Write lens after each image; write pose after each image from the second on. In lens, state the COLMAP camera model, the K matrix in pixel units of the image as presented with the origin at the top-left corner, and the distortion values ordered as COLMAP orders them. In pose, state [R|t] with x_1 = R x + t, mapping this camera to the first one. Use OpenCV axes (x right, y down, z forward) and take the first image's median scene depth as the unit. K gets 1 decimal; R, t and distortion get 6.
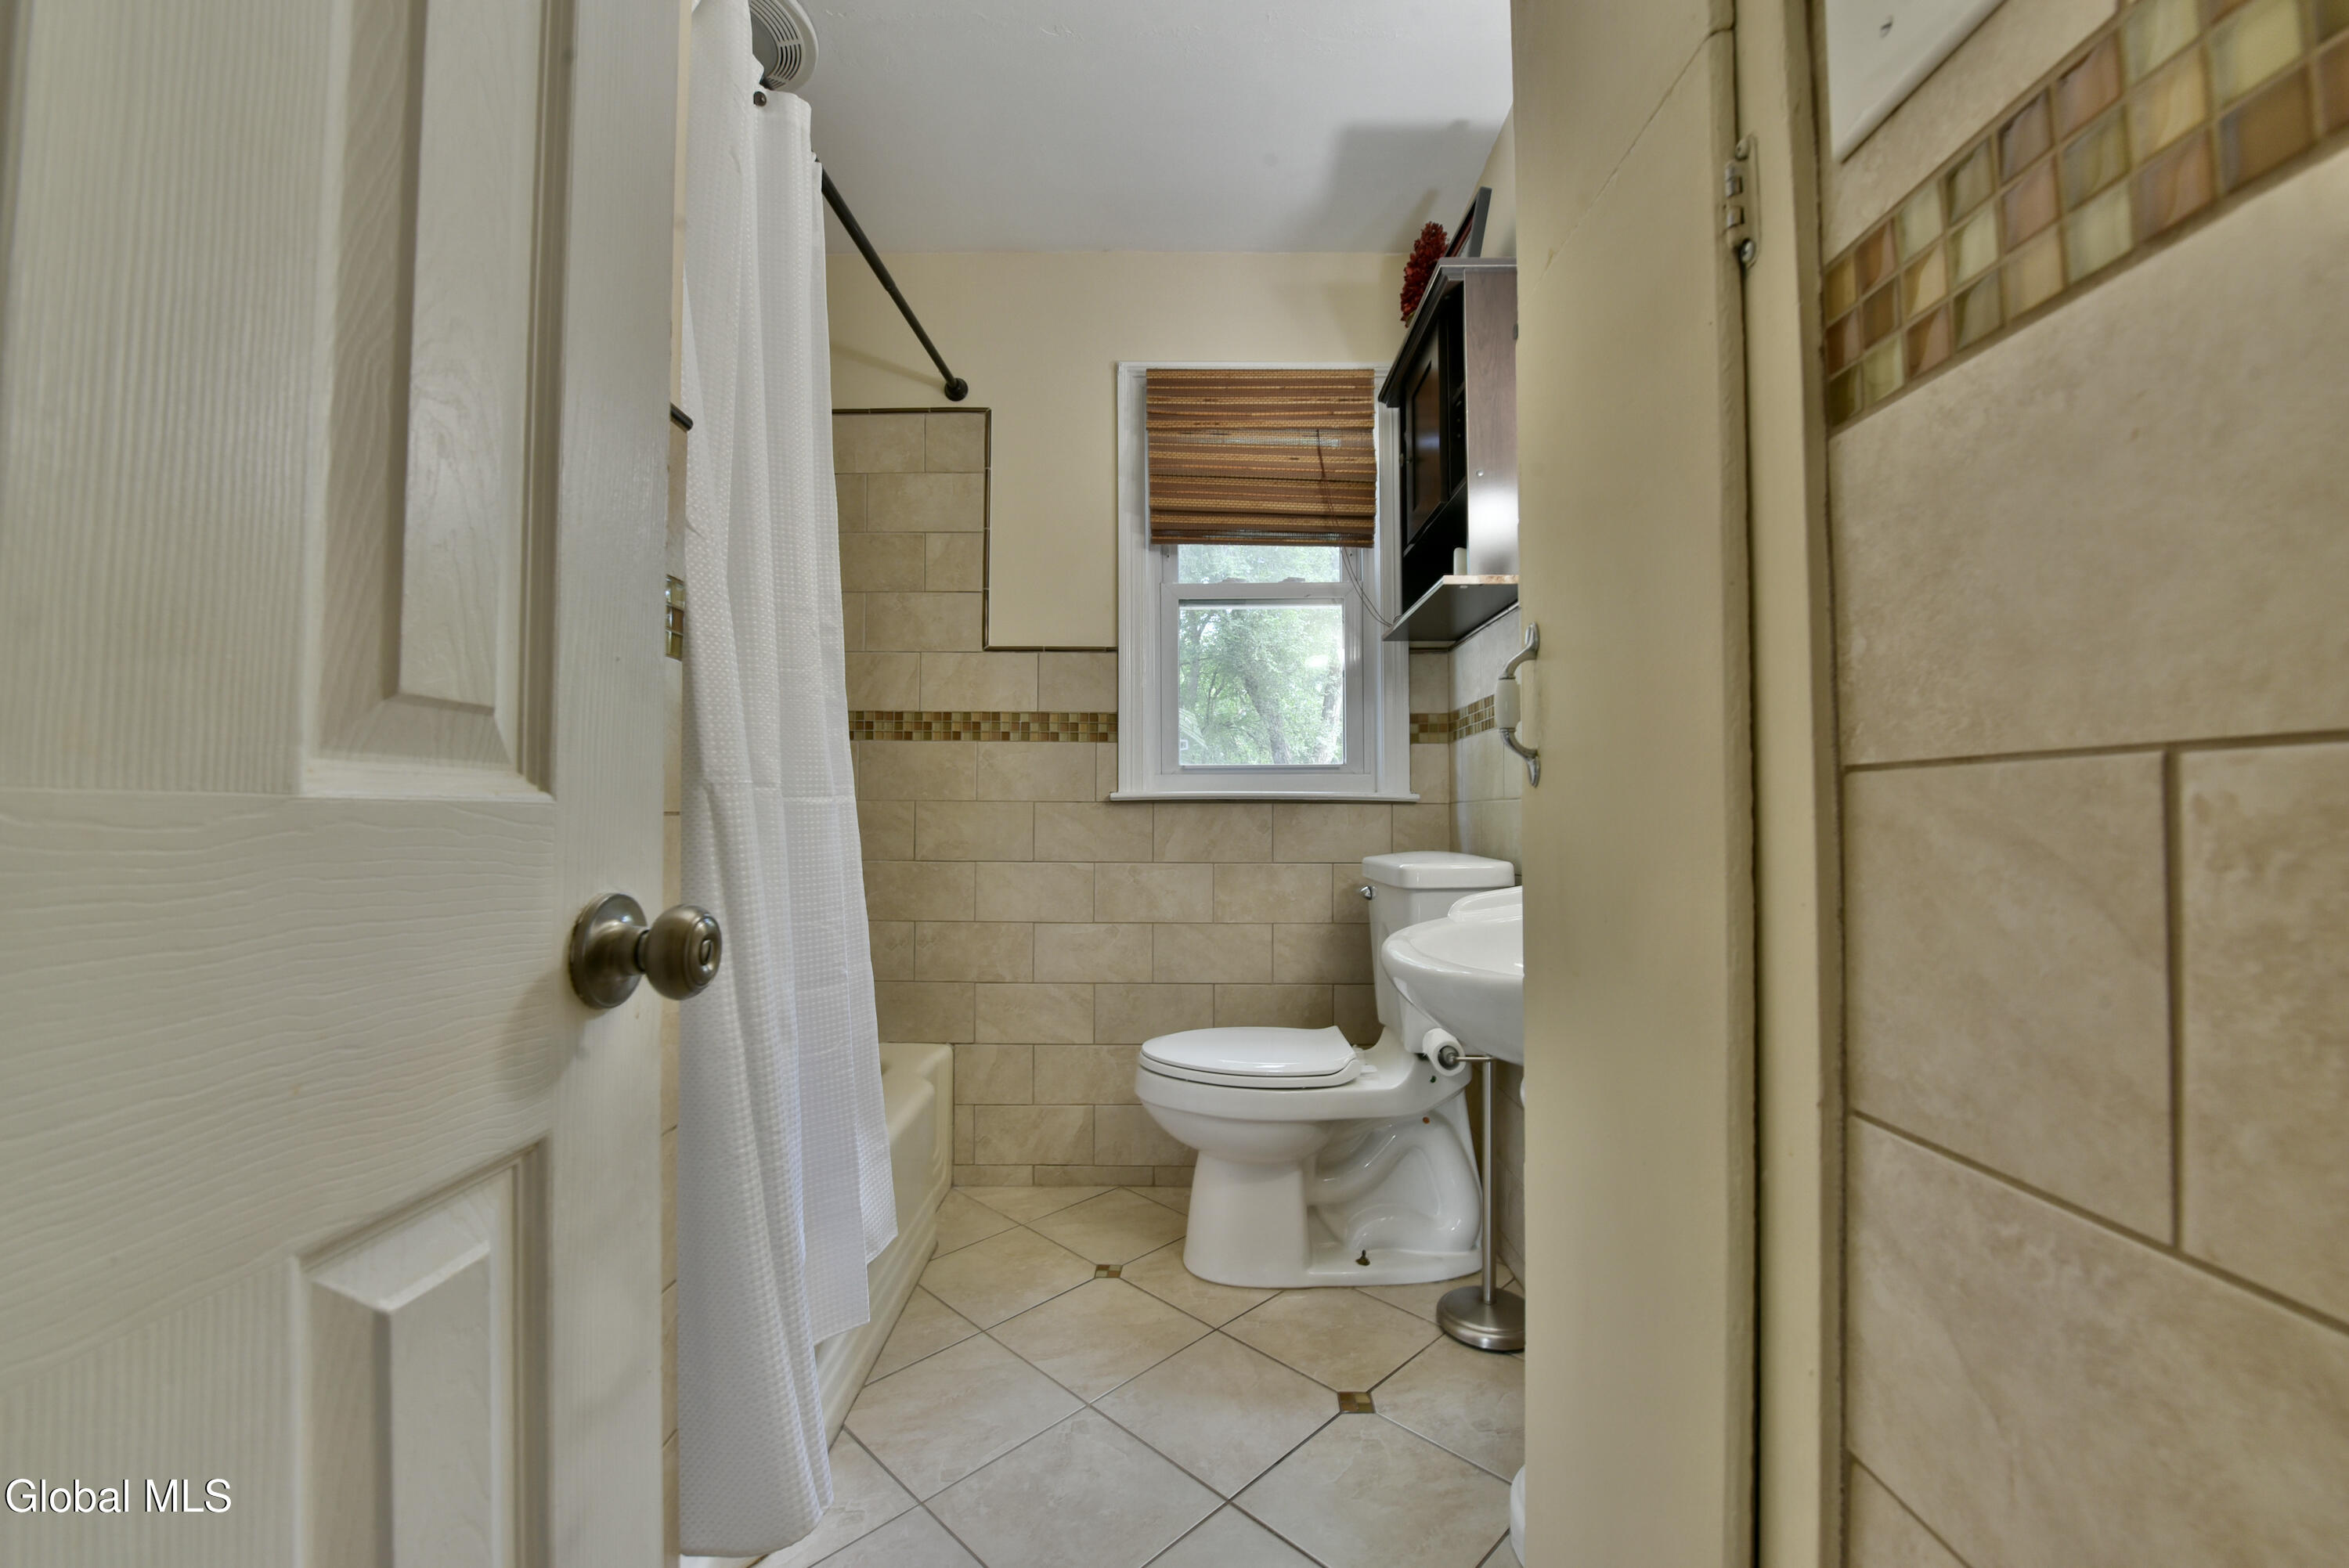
lens RADIAL K [[958.5, 0, 1177.5], [0, 958.5, 787.3], [0, 0, 1]] dist [-0.012246, -0.003648]
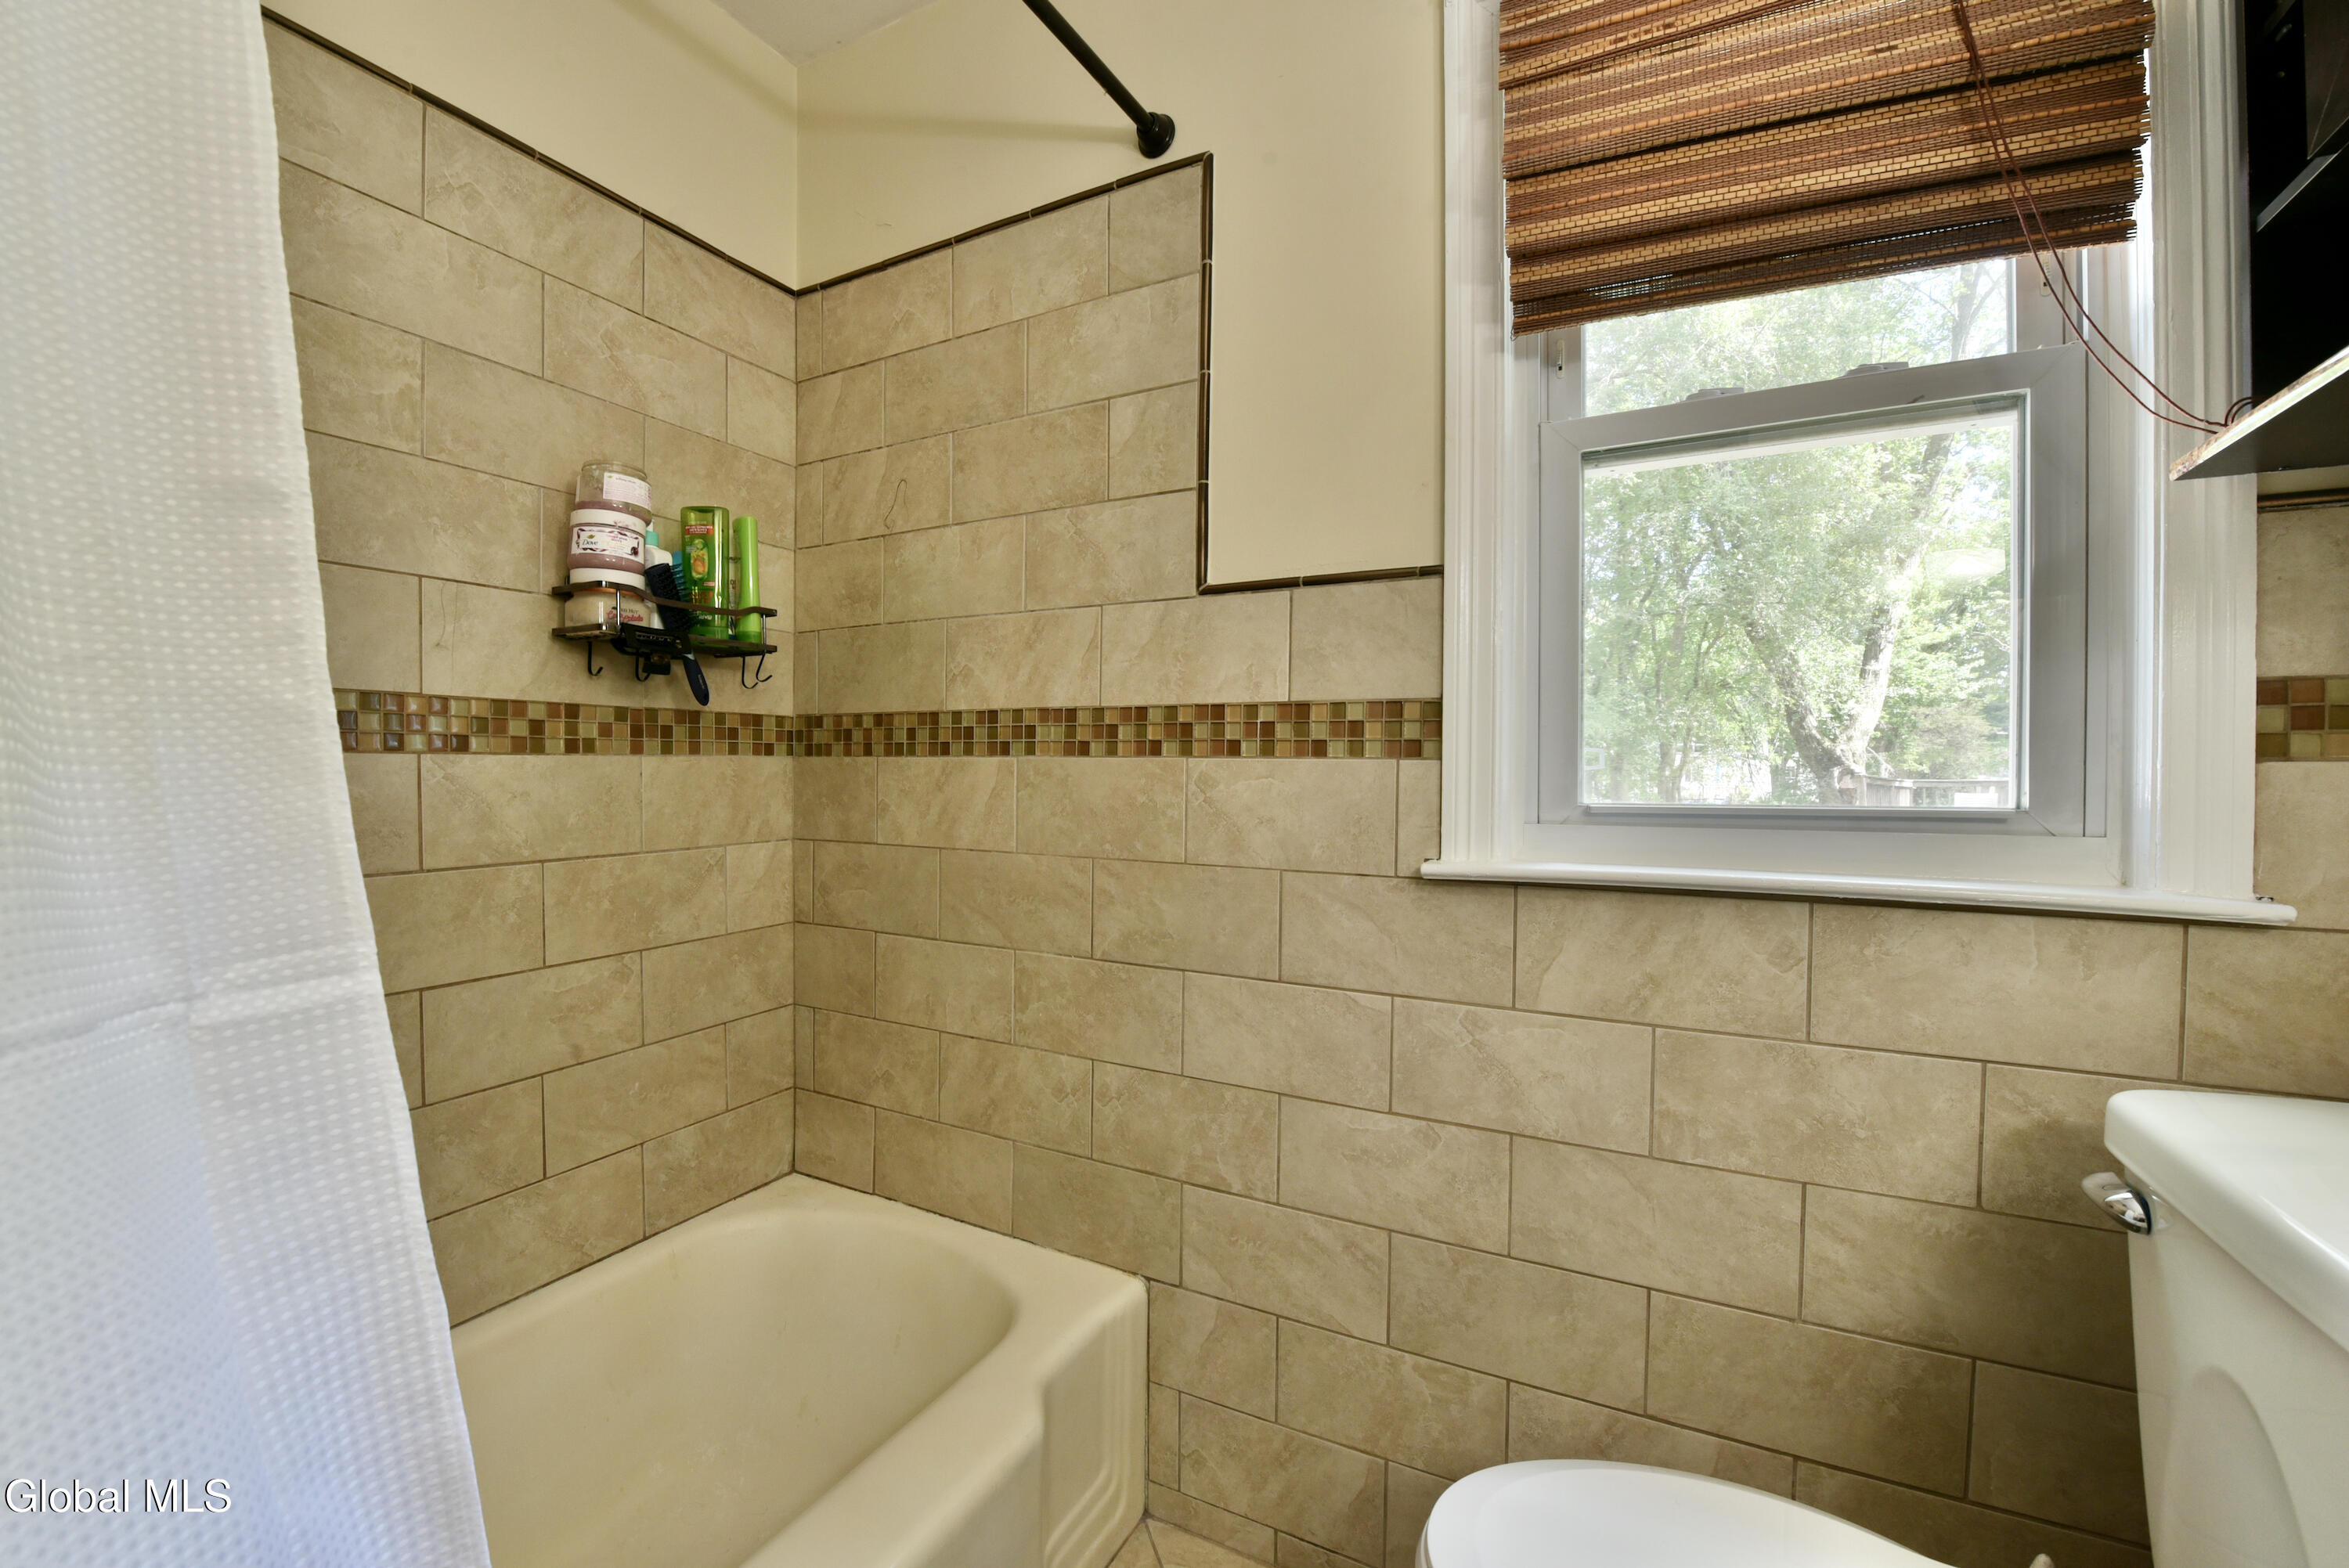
lens RADIAL K [[937.8, 0, 1180.8], [0, 937.8, 788.2], [0, 0, 1]] dist [-0.017530, -0.002123]
pose [[0.892451, 0.011500, -0.450997, 0.035366], [0.006844, 0.999215, 0.039022, -0.051556], [0.451092, -0.037912, 0.891672, 0.509258]]
